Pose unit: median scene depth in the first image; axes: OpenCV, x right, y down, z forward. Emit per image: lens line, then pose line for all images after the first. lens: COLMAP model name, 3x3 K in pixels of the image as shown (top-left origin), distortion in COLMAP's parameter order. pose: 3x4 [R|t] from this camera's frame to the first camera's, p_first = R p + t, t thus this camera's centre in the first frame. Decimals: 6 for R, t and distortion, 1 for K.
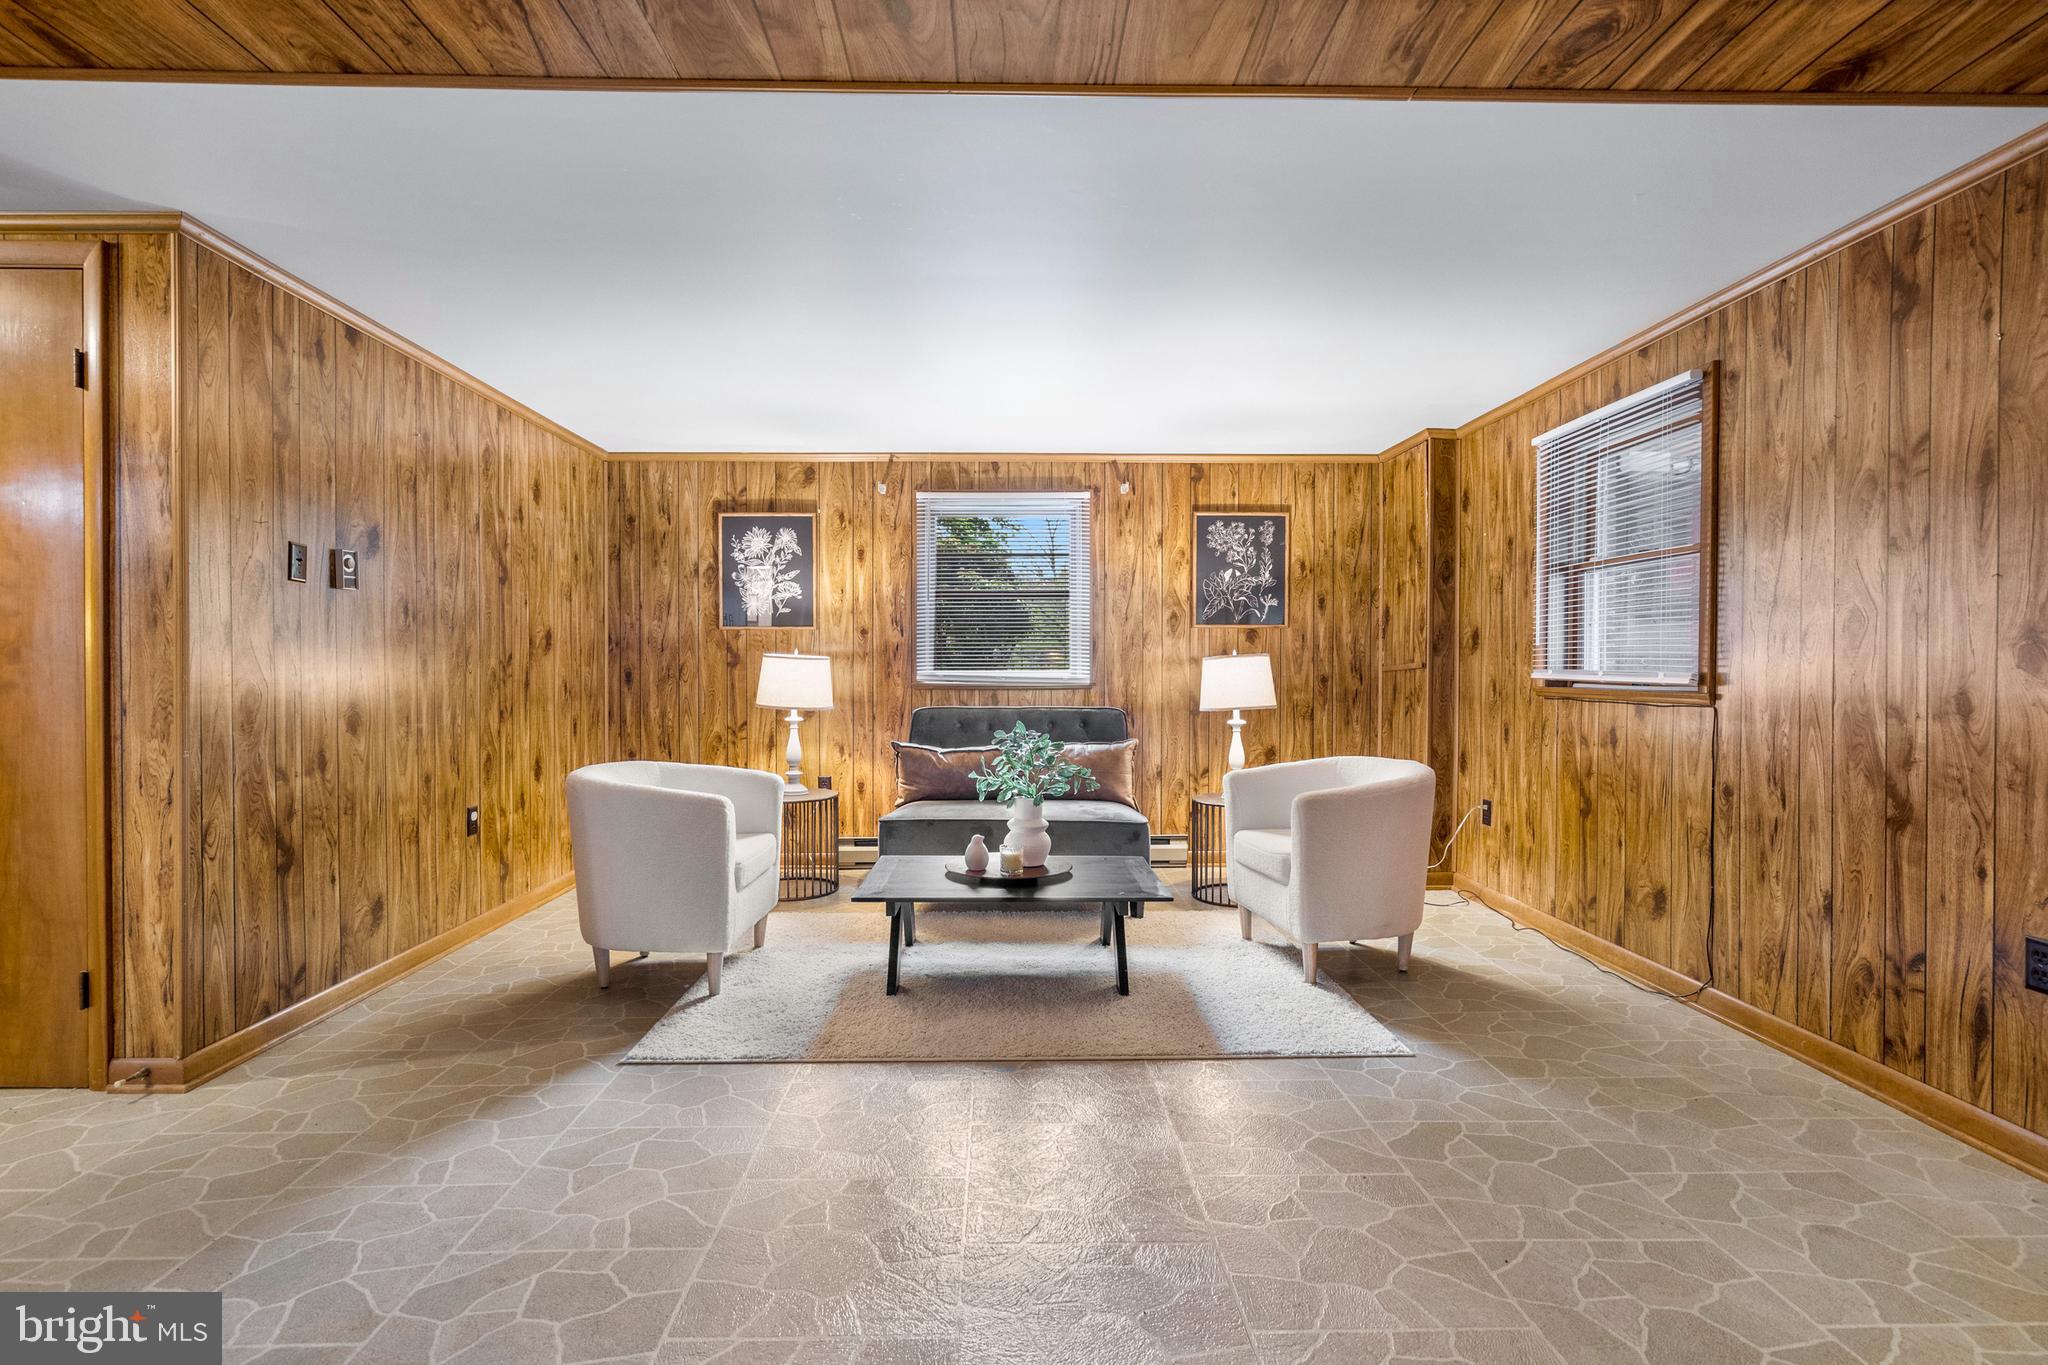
lens RADIAL K [[949.7, 0, 1027.6], [0, 949.7, 679.9], [0, 0, 1]] dist [-0.003284, 0.001248]
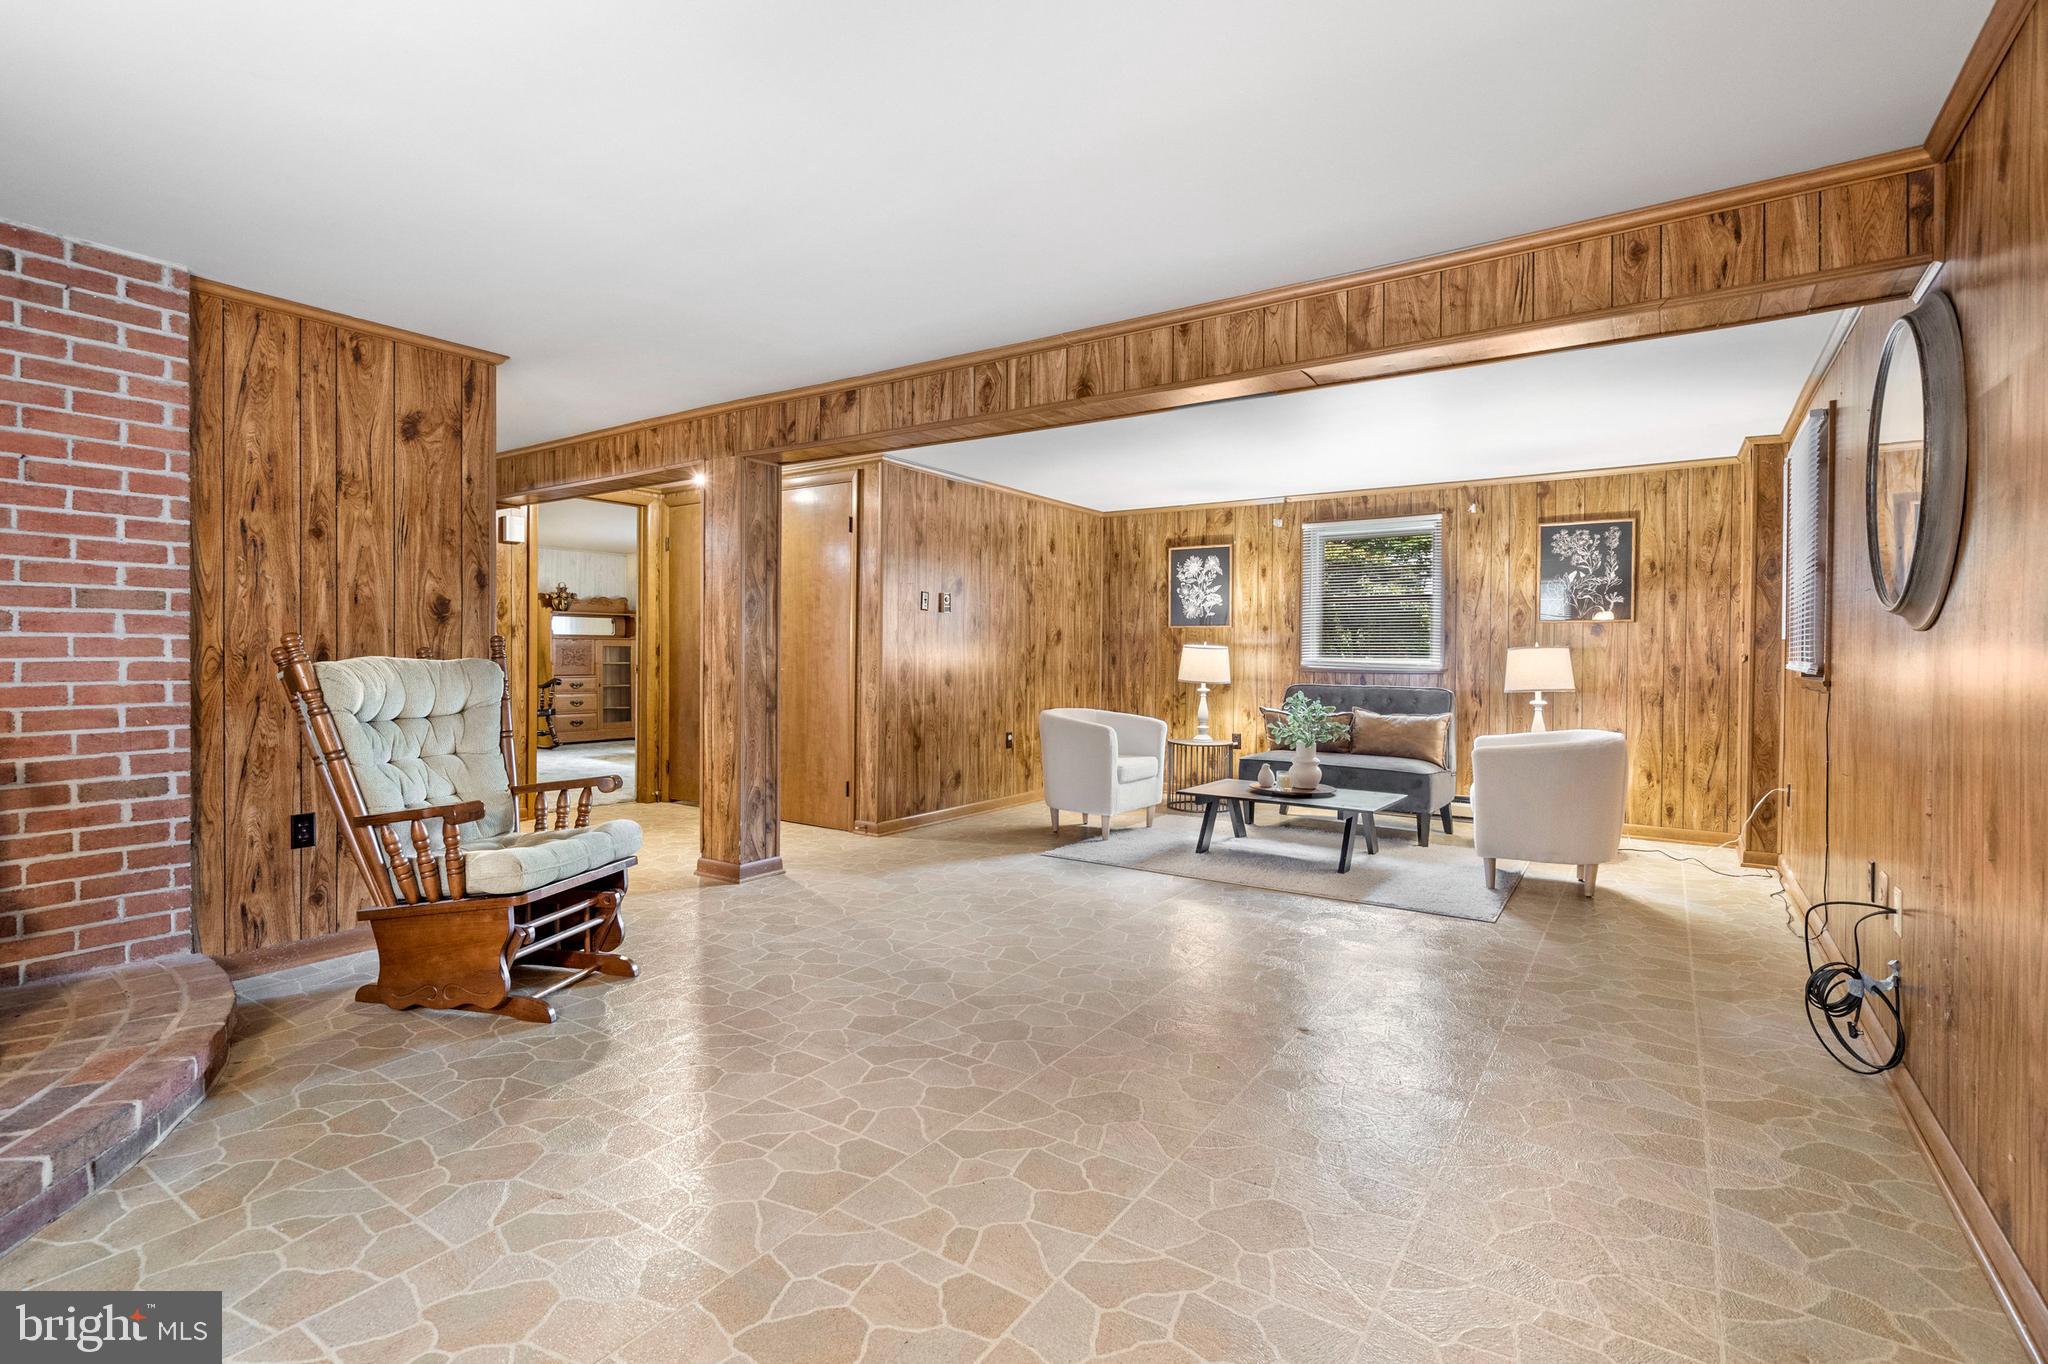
lens RADIAL K [[965.1, 0, 1020.0], [0, 965.1, 662.3], [0, 0, 1]] dist [-0.000890, 0.000147]
pose [[0.813807, 0.012396, -0.581003, 0.346922], [-0.016571, 0.999861, -0.001879, 0.005770], [0.580899, 0.011157, 0.813899, -0.329182]]
